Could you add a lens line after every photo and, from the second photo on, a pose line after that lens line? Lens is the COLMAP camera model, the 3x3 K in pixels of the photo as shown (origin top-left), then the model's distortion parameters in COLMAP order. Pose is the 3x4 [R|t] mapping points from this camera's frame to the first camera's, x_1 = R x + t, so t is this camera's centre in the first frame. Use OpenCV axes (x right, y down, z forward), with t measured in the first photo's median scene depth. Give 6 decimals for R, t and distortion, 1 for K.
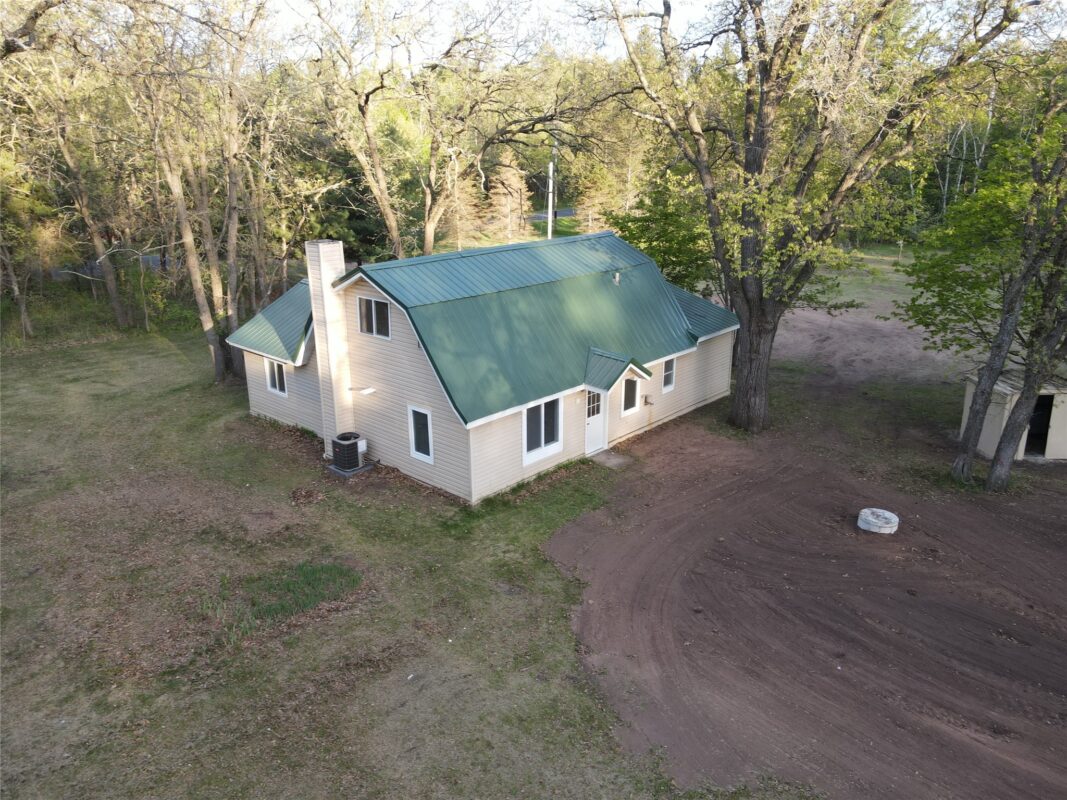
lens RADIAL K [[776.9, 0, 536.3], [0, 776.9, 402.0], [0, 0, 1]] dist [0.021106, -0.000563]
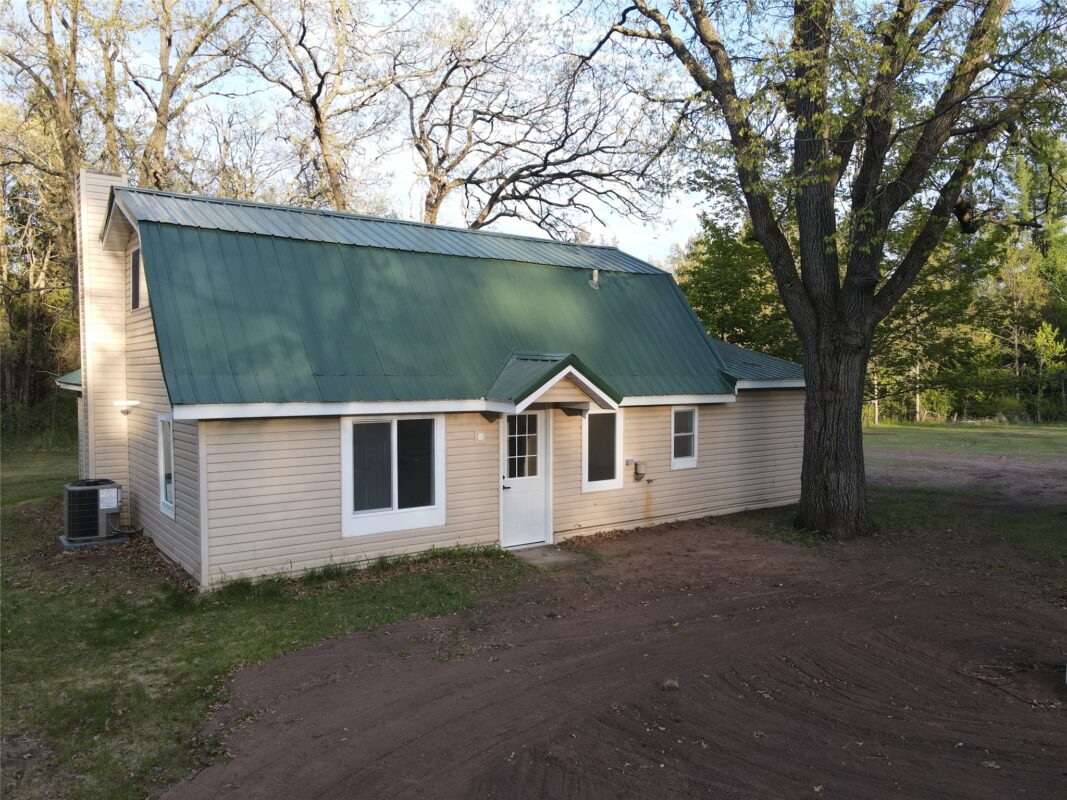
lens RADIAL K [[776.9, 0, 529.2], [0, 776.9, 399.2], [0, 0, 1]] dist [0.021106, -0.000563]
pose [[0.979945, 0.009642, -0.199036, 0.191073], [-0.065245, 0.959297, -0.274760, 0.118778], [0.188286, 0.282236, 0.940687, 0.459722]]
